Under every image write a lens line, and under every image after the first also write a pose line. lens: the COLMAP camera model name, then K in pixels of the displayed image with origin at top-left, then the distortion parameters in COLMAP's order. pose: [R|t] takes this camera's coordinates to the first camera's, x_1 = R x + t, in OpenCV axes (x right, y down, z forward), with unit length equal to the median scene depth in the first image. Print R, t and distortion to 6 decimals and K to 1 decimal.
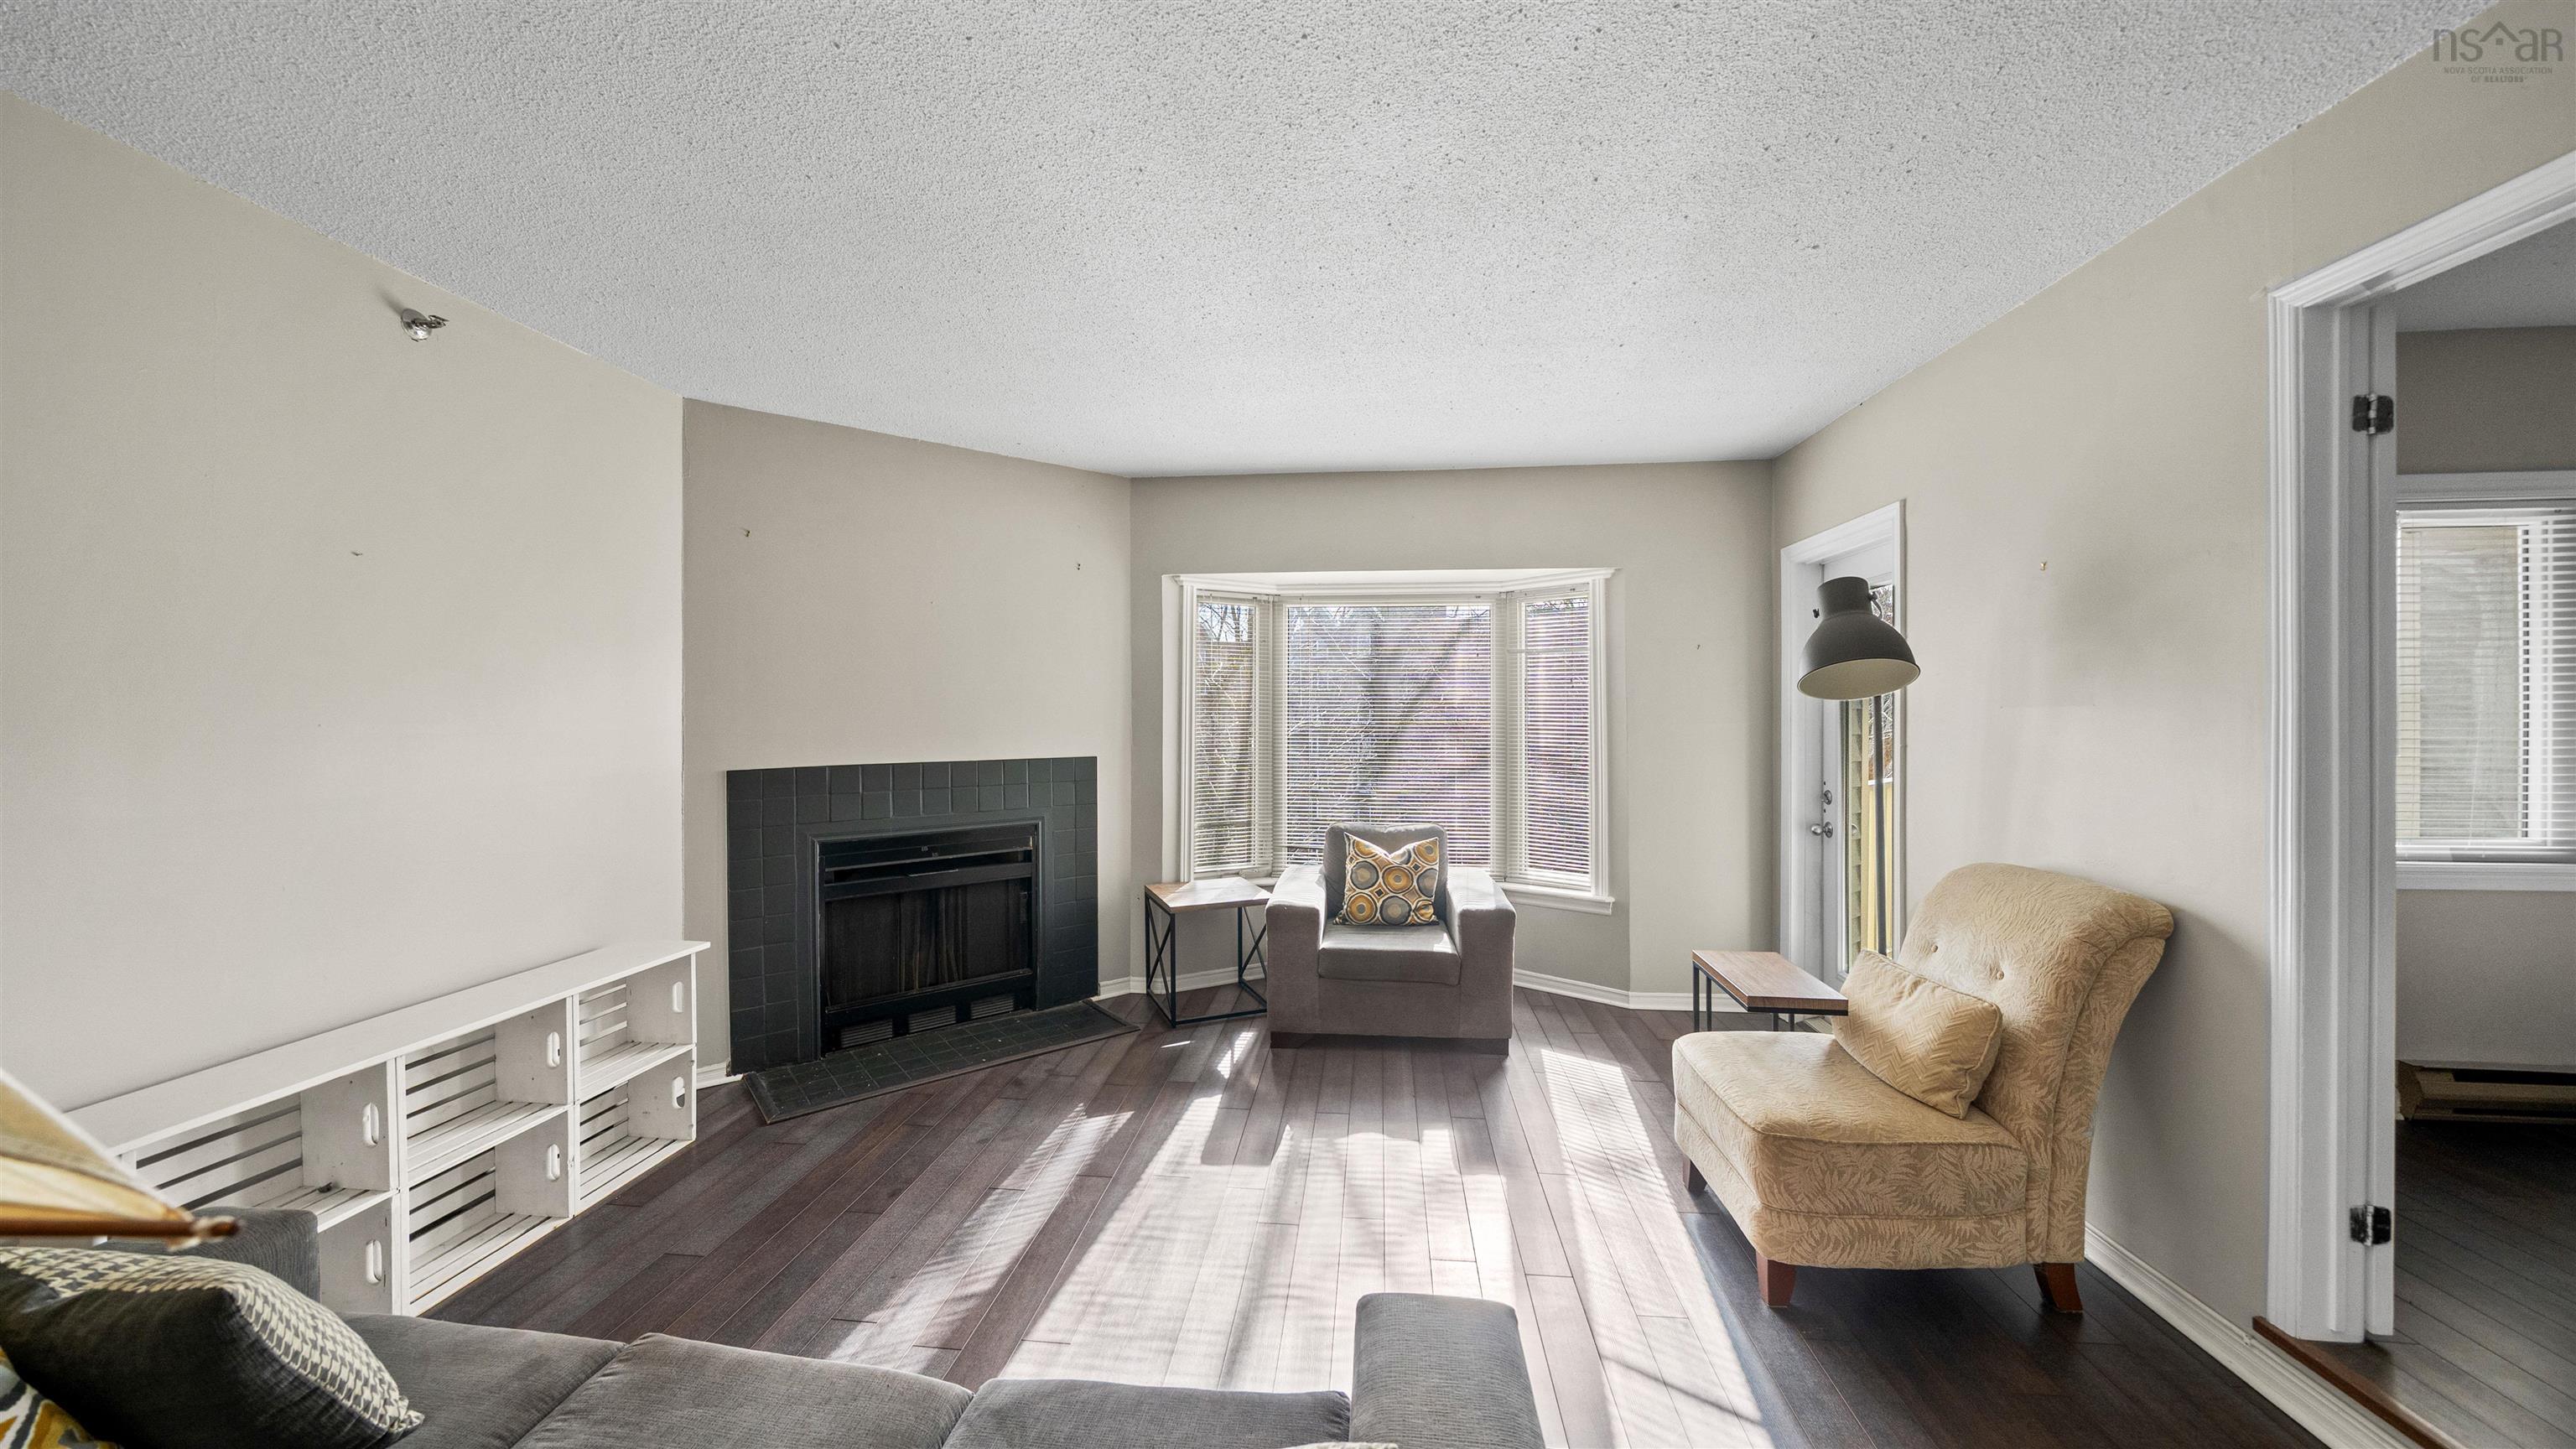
lens RADIAL K [[900.4, 0, 1290.3], [0, 900.4, 713.2], [0, 0, 1]] dist [-0.001625, -0.000201]
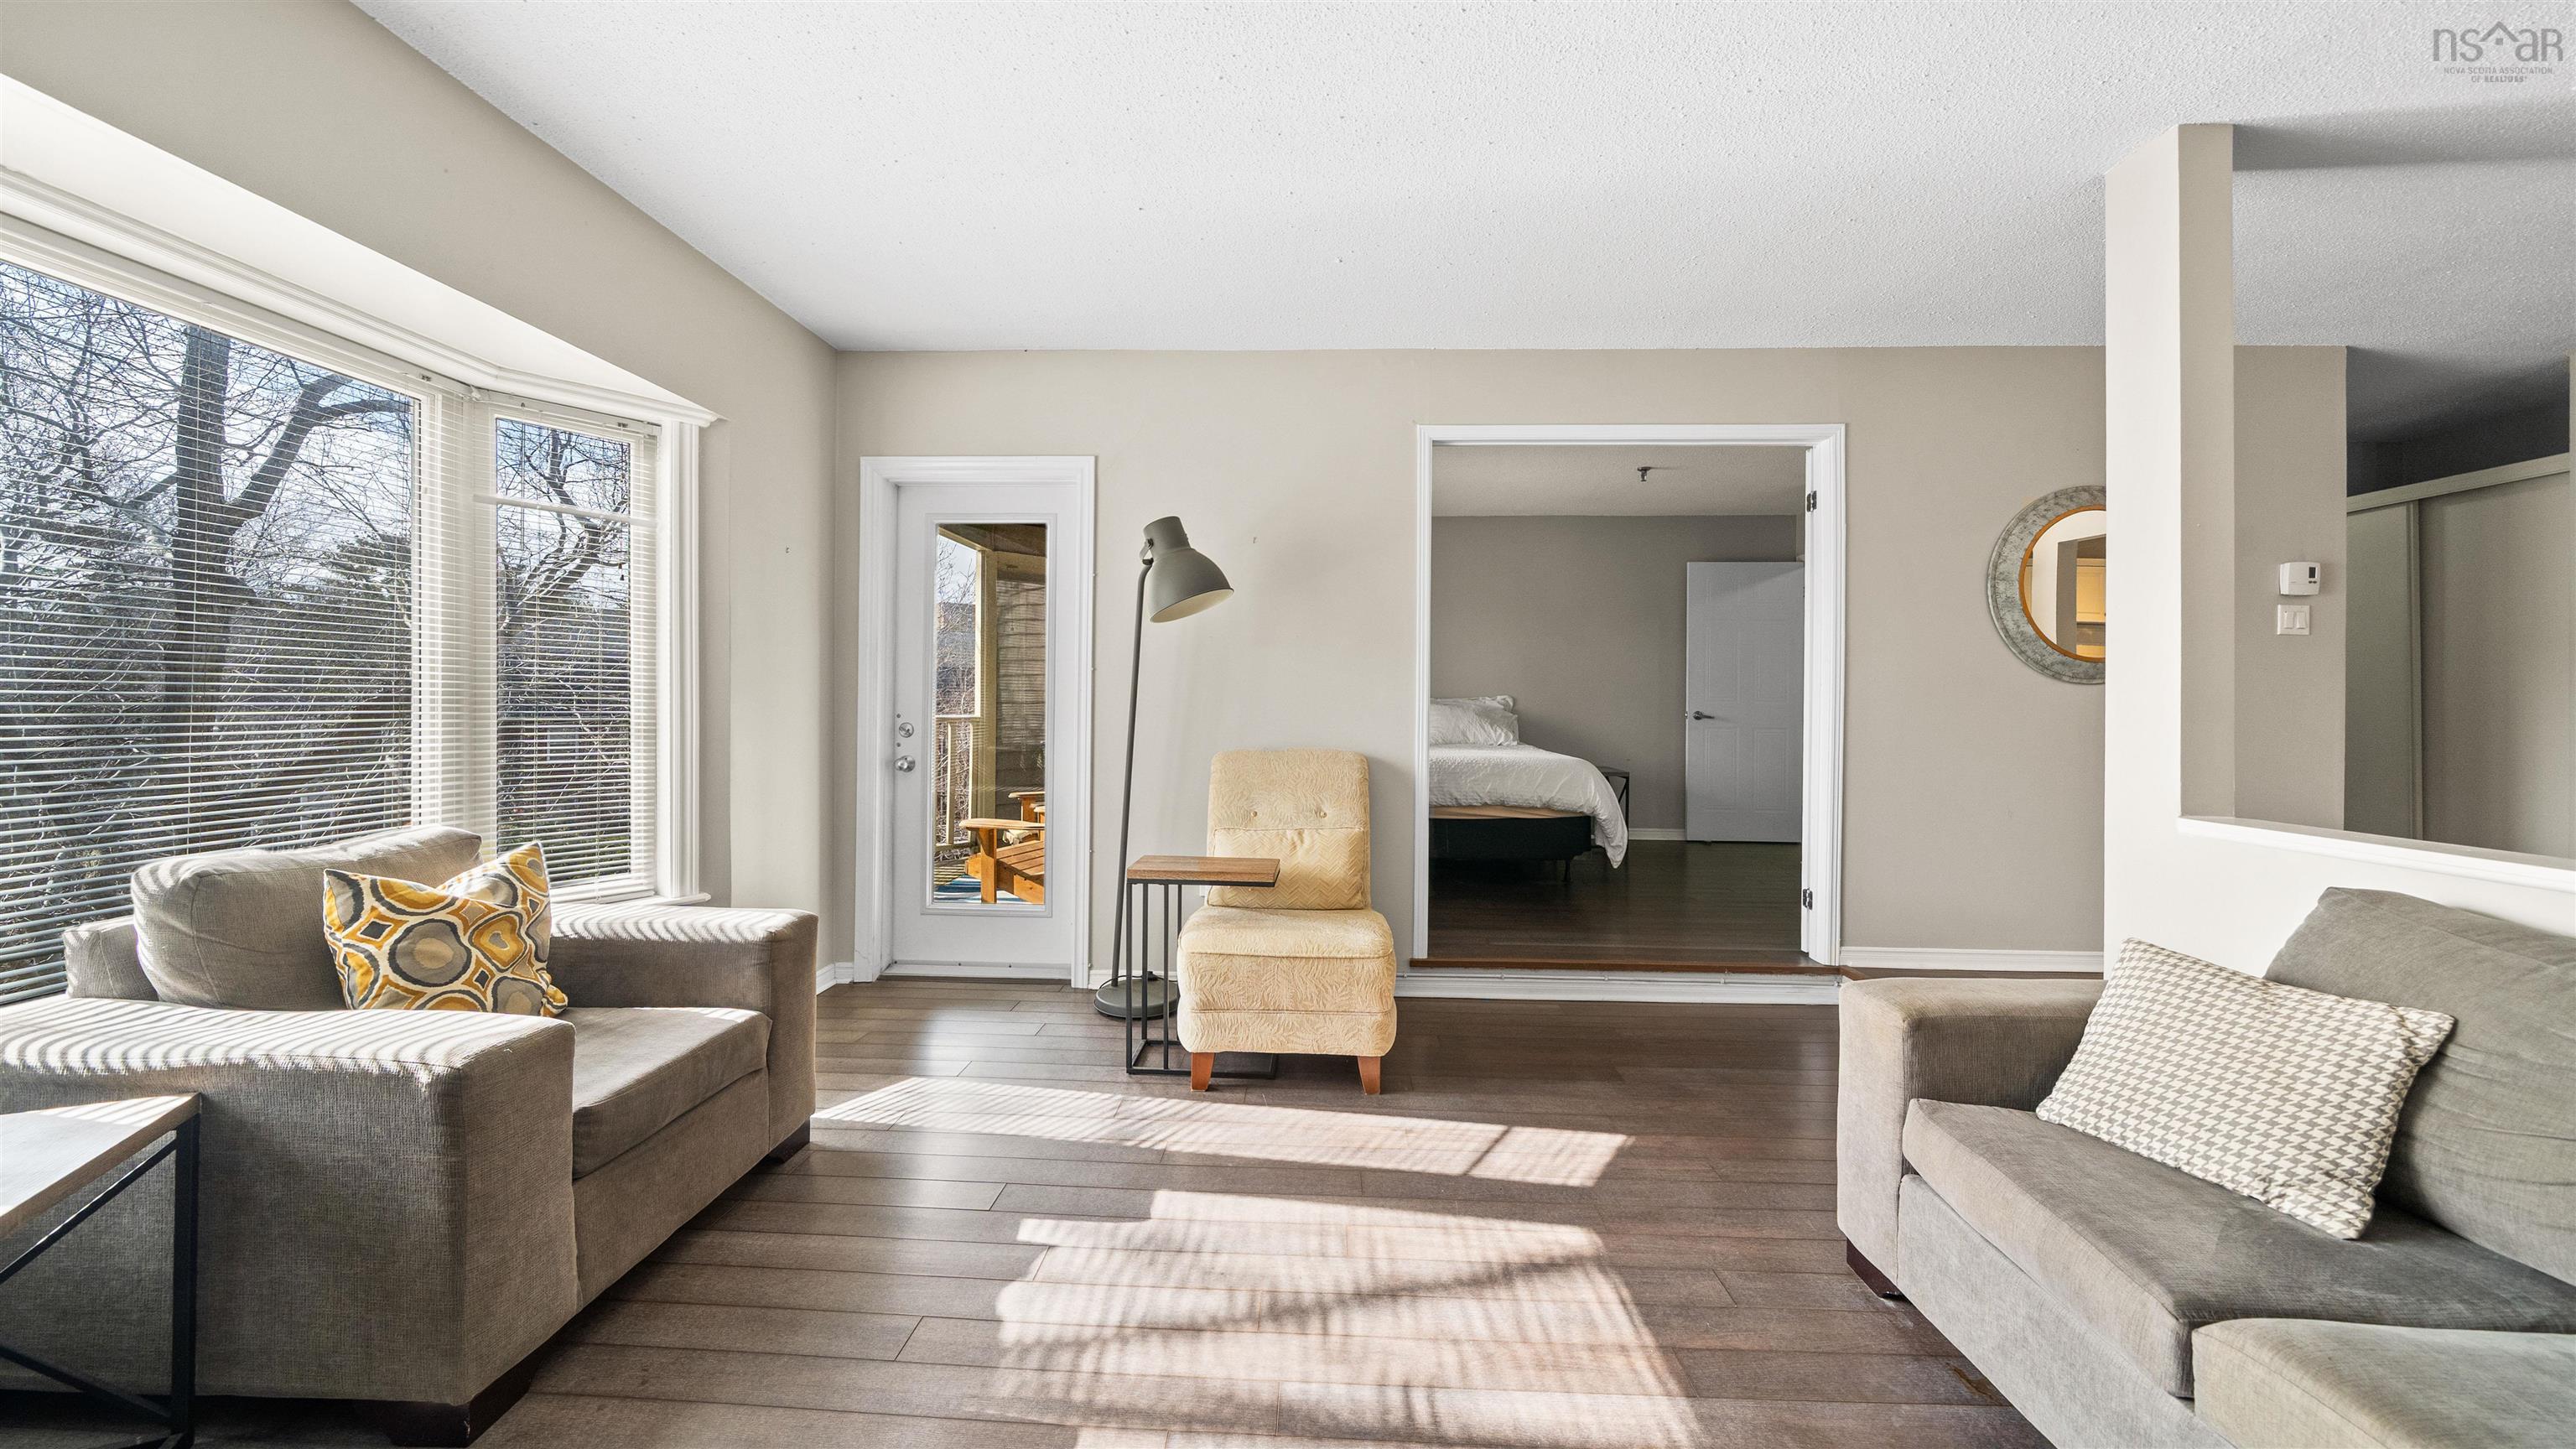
lens RADIAL K [[913.1, 0, 1291.6], [0, 913.1, 698.5], [0, 0, 1]] dist [-0.001094, -0.000079]
pose [[-0.061941, 0.001874, 0.998078, -0.414852], [-0.007595, 0.999968, -0.002349, 0.062058], [-0.998051, -0.007726, -0.061925, 0.679814]]
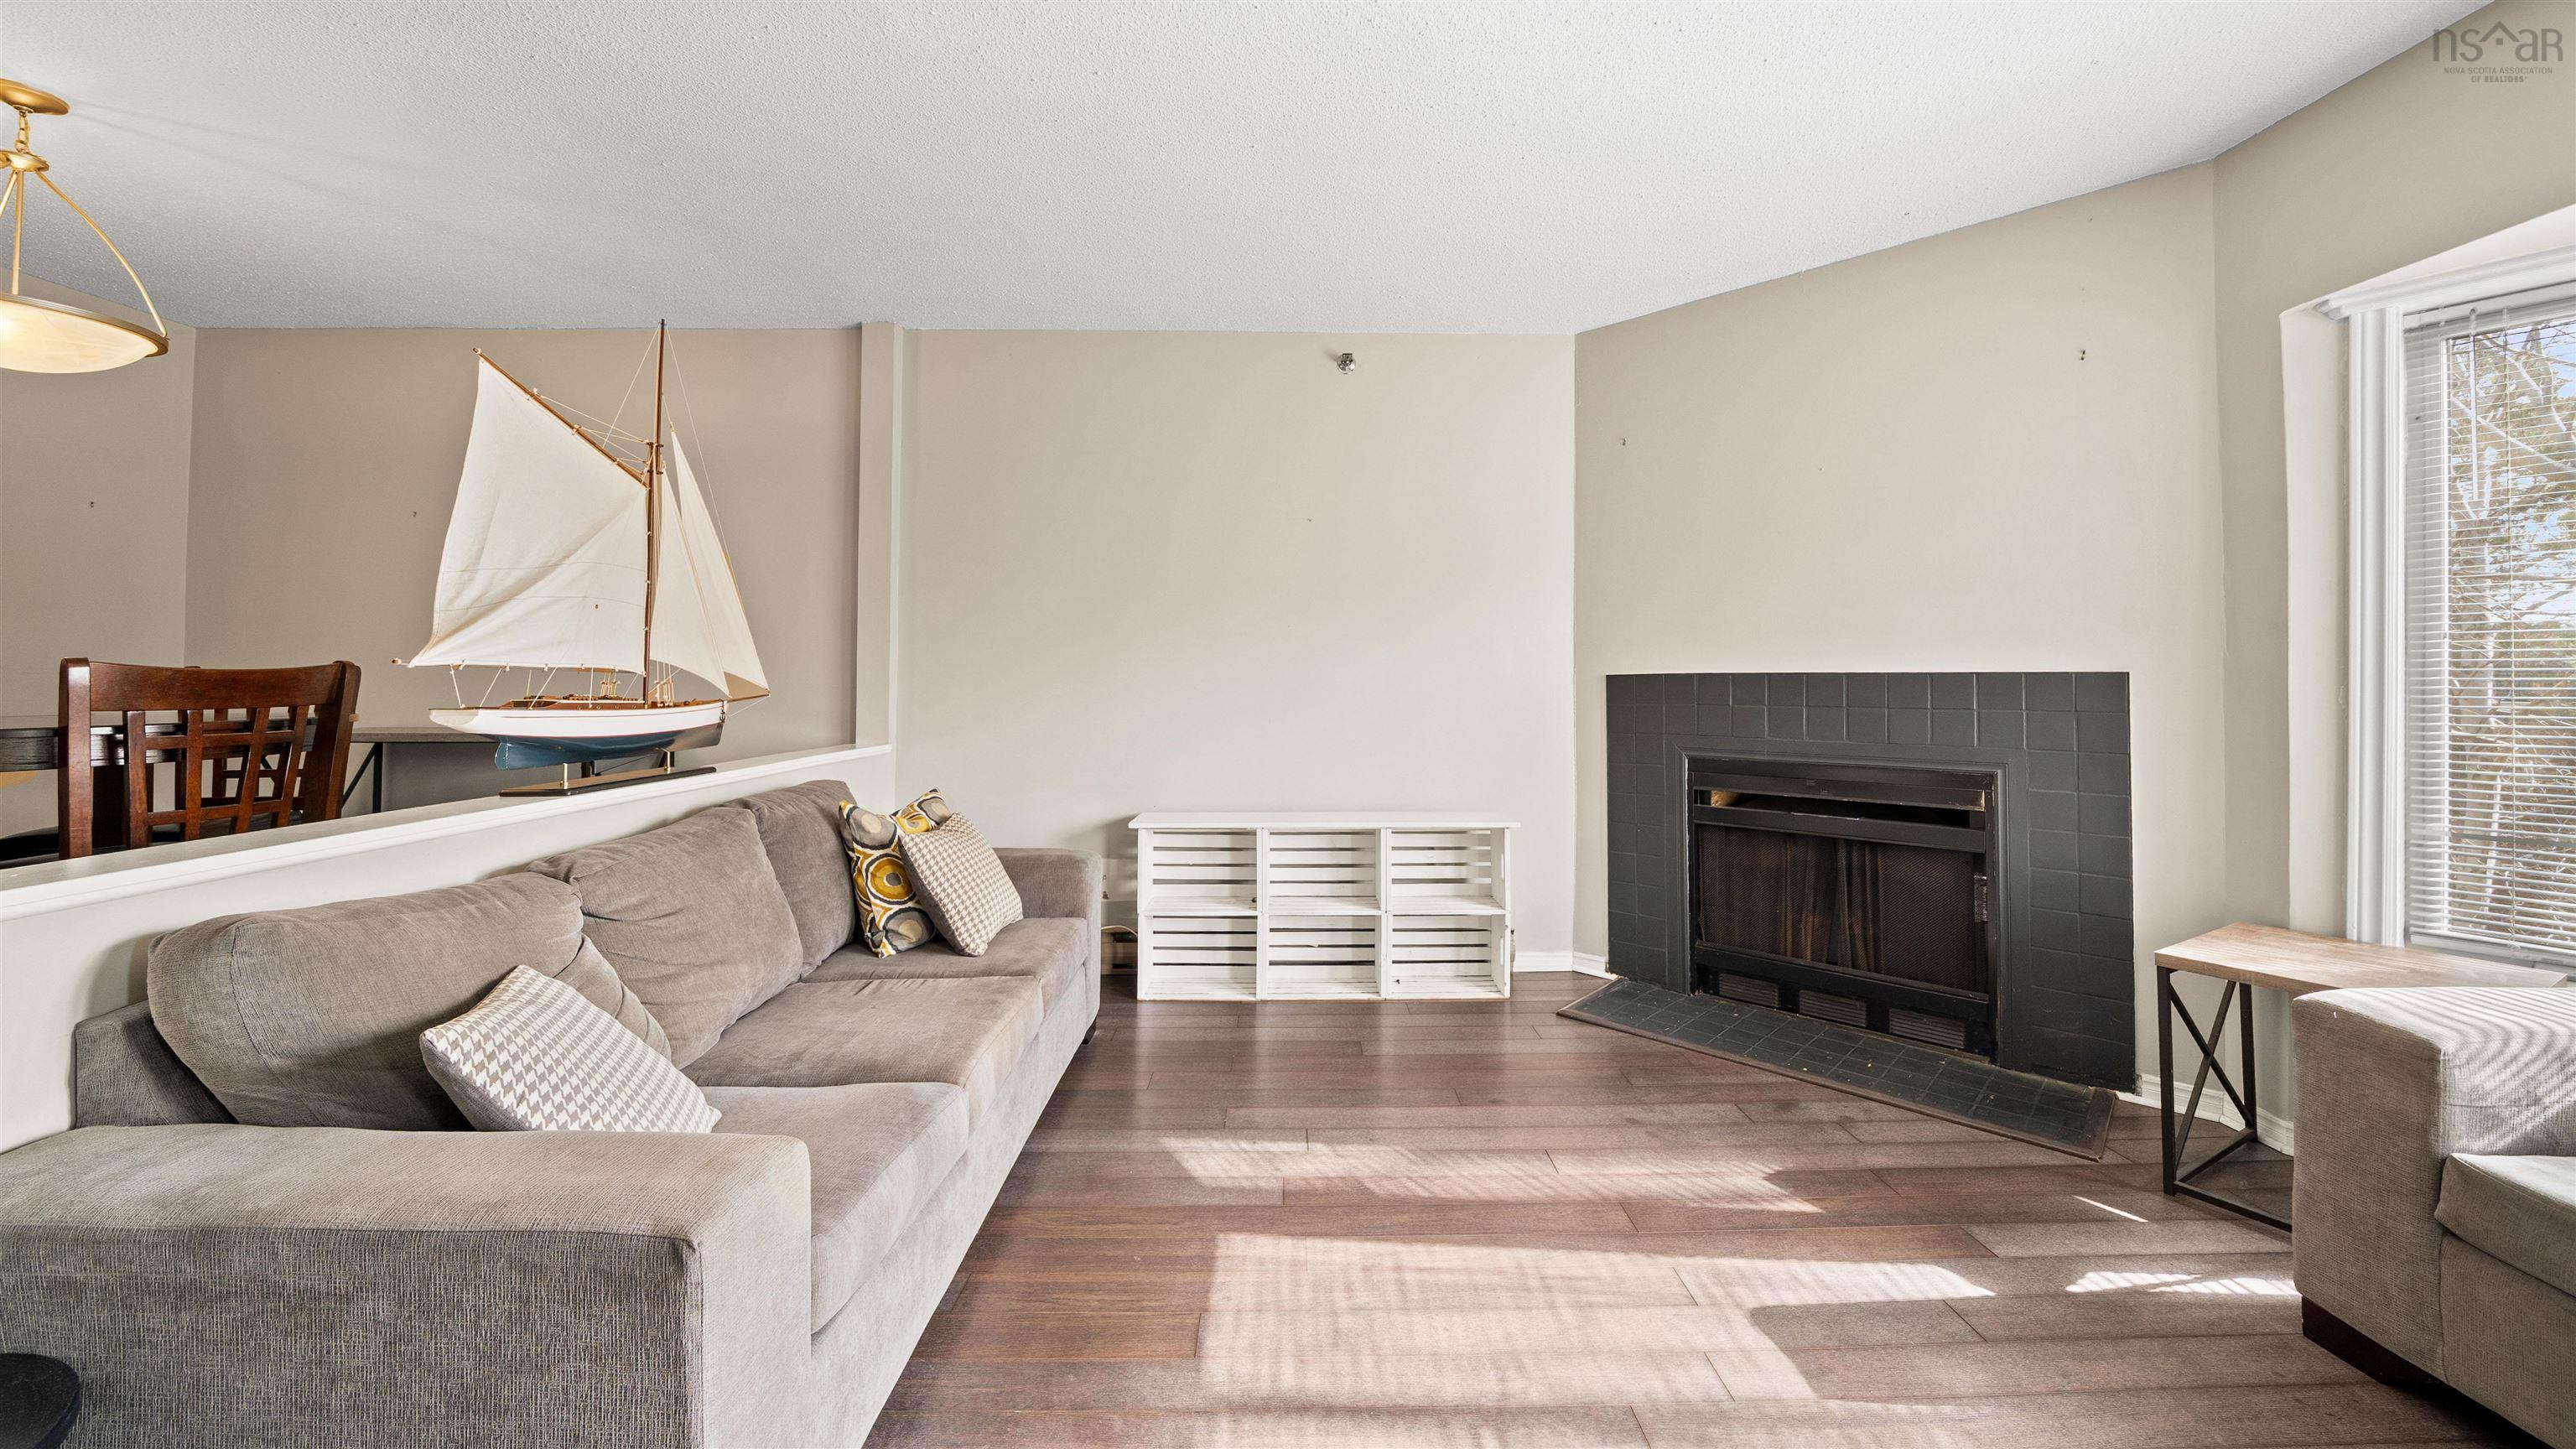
lens RADIAL K [[939.1, 0, 1294.1], [0, 939.1, 656.5], [0, 0, 1]] dist [-0.003065, -0.000360]
pose [[0.112635, -0.023089, -0.993368, 0.367313], [-0.003490, 0.999715, -0.023633, 0.062730], [0.993630, 0.006129, 0.112522, 0.469852]]
